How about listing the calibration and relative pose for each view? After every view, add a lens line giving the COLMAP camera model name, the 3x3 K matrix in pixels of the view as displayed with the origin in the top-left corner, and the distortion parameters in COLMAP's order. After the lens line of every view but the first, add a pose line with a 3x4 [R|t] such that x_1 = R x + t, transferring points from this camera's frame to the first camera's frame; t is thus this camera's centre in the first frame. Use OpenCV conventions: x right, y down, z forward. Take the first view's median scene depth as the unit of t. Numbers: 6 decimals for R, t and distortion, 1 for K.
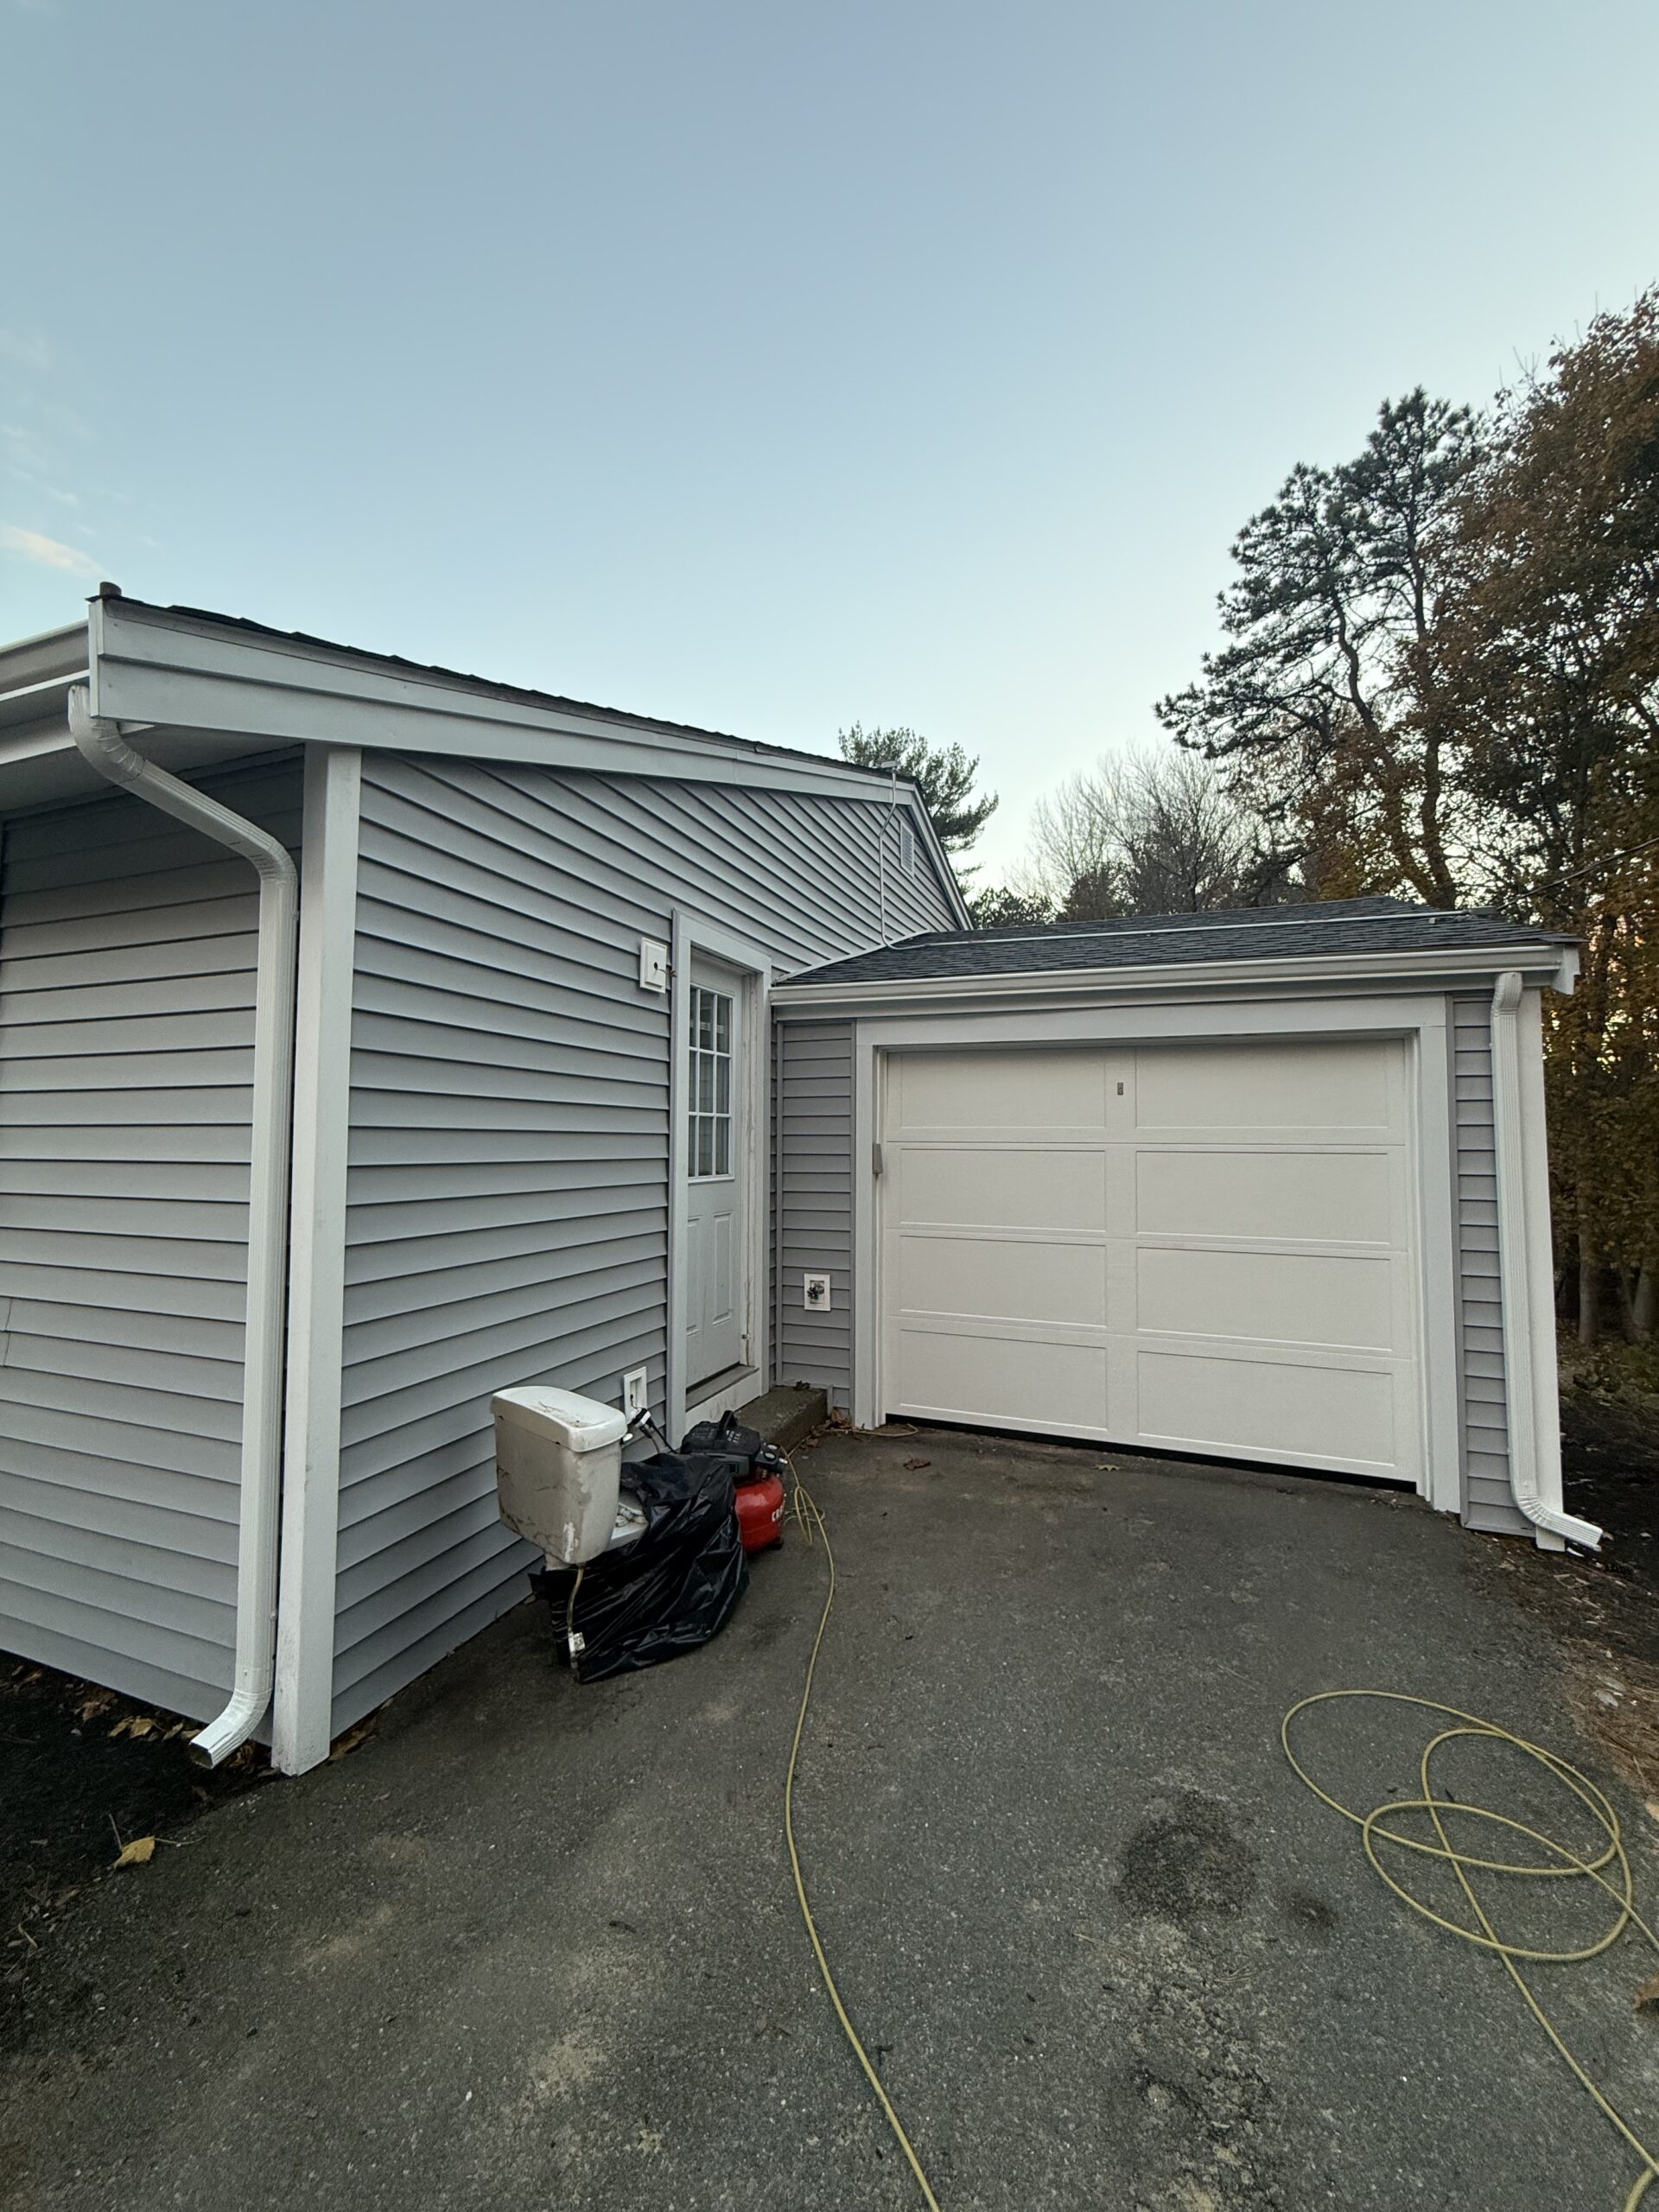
lens RADIAL K [[877.4, 0, 827.3], [0, 877.4, 1102.6], [0, 0, 1]] dist [0.000277, -0.000590]
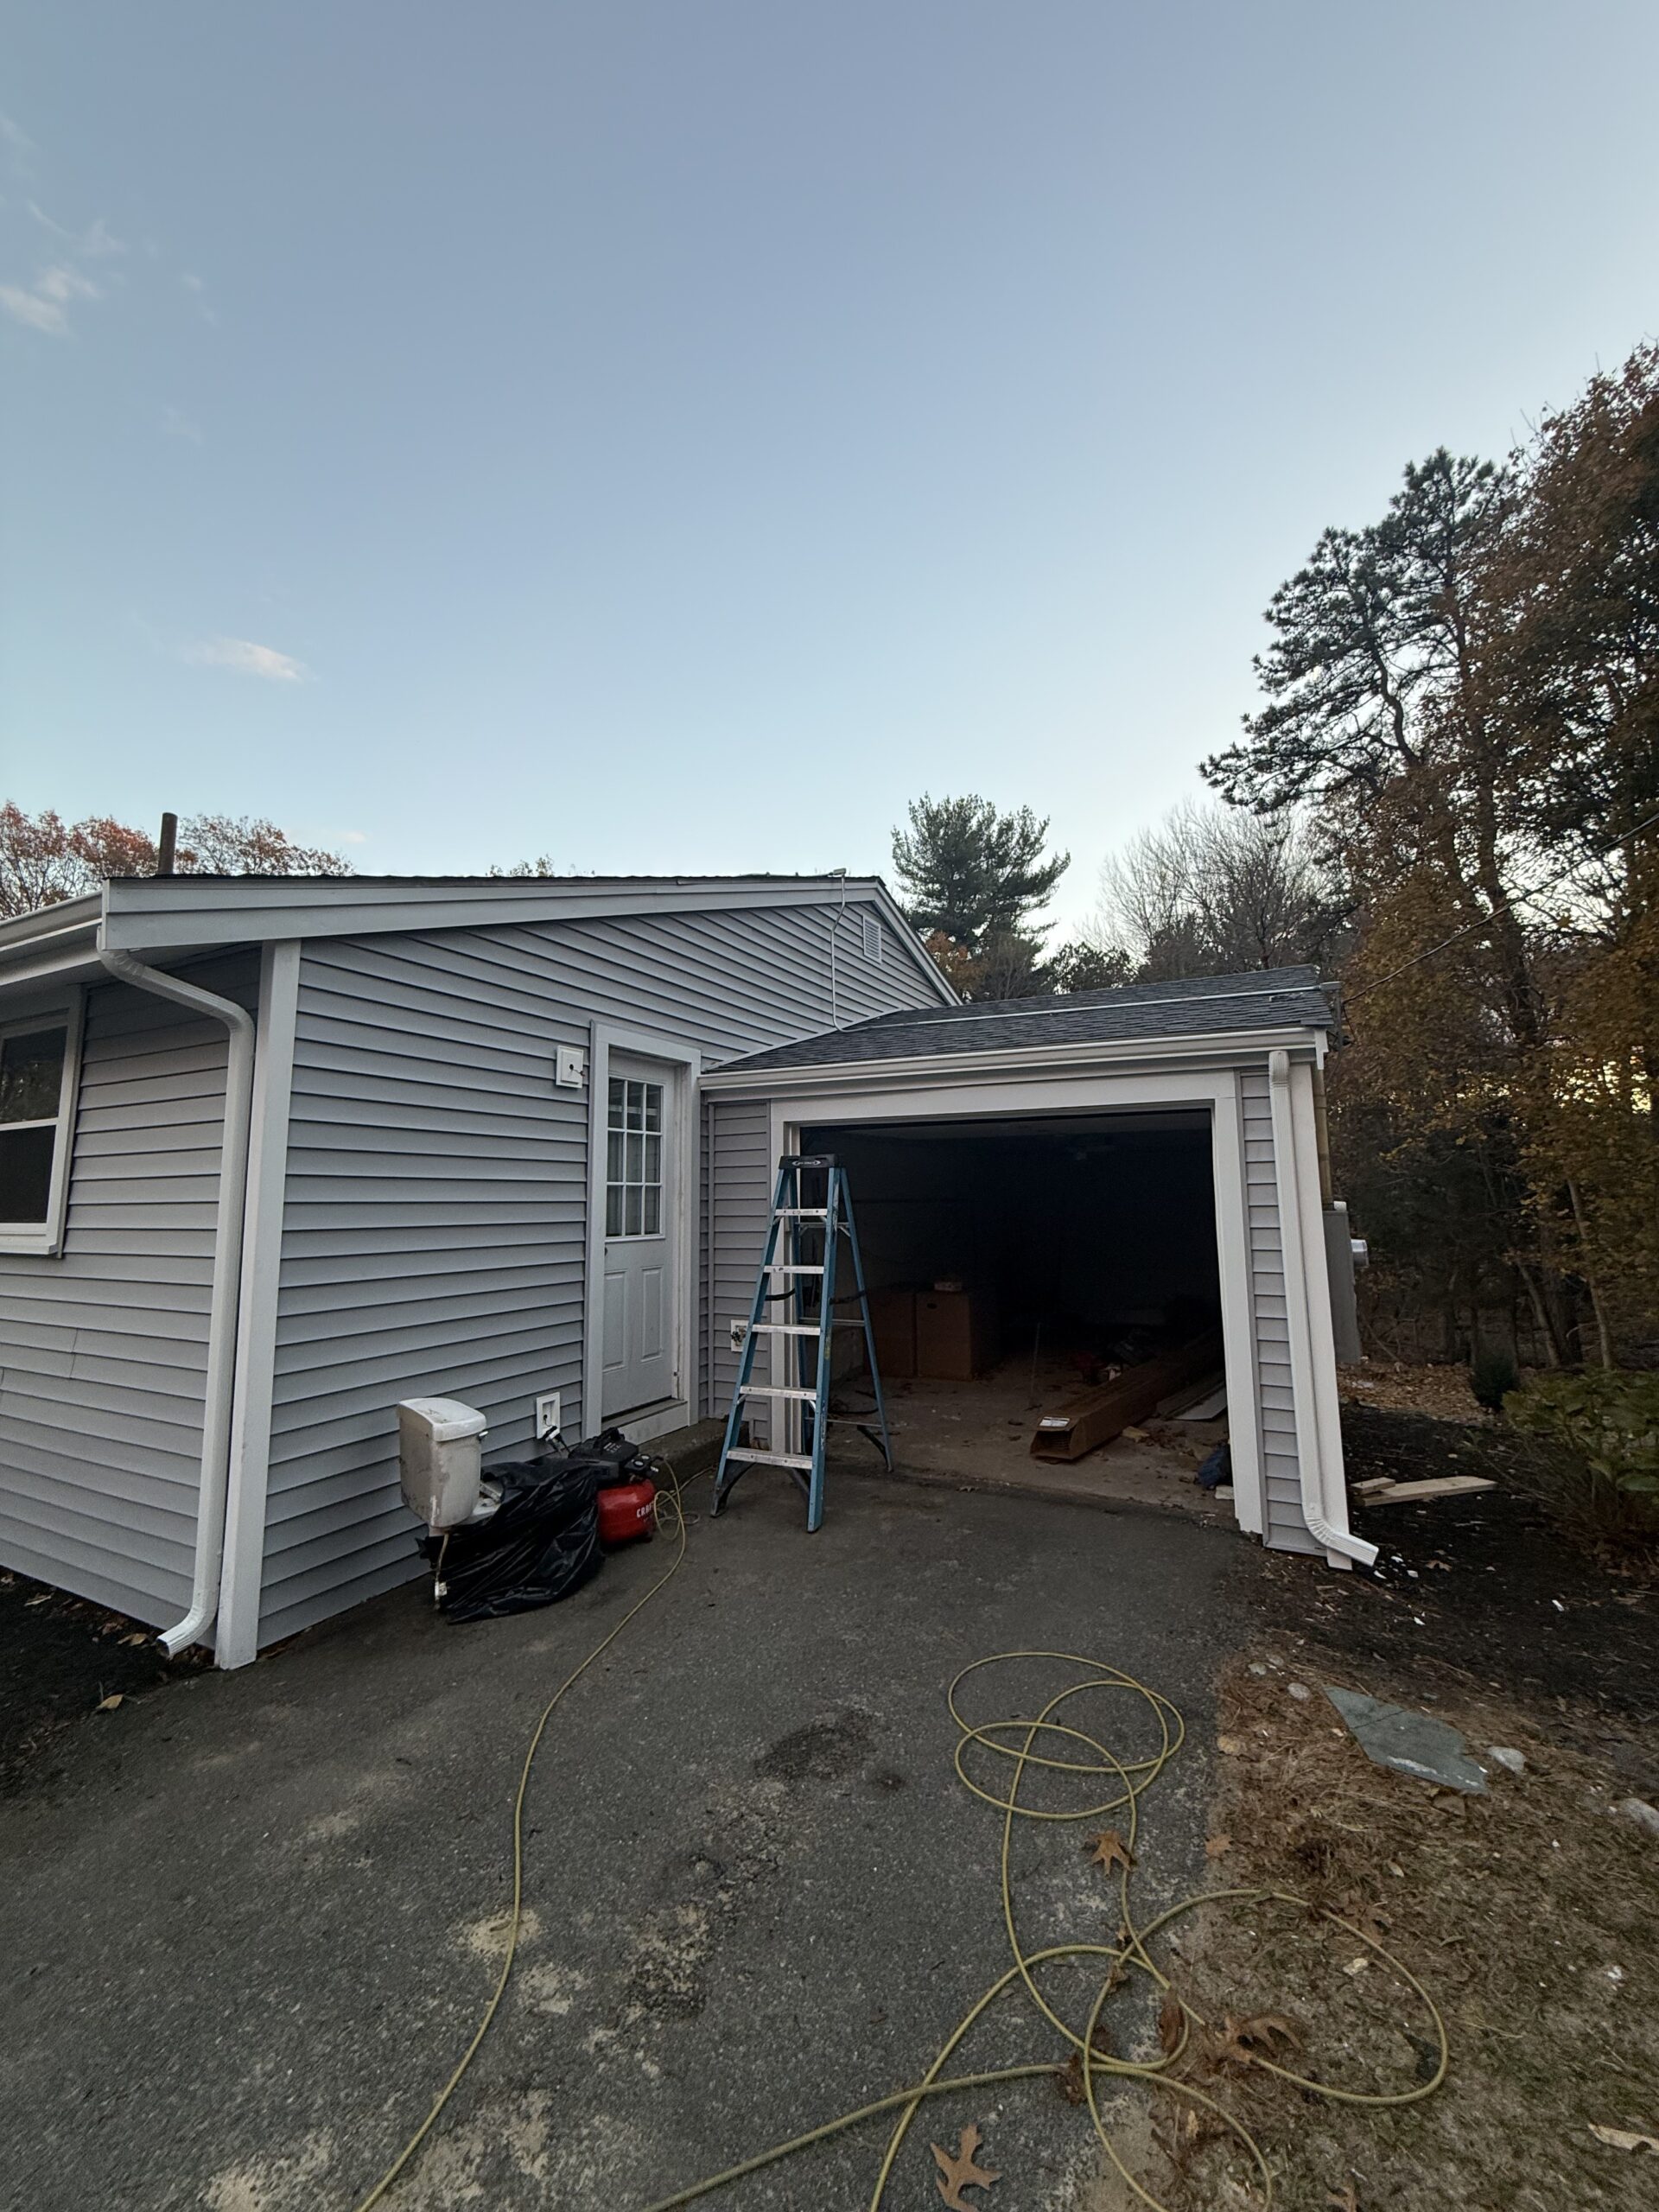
lens RADIAL K [[866.7, 0, 815.6], [0, 866.7, 1104.3], [0, 0, 1]] dist [-0.000867, -0.000272]
pose [[0.993674, -0.026130, -0.109222, 0.272553], [0.018786, 0.997527, -0.067733, -0.011702], [0.110722, 0.065252, 0.991707, -0.177456]]
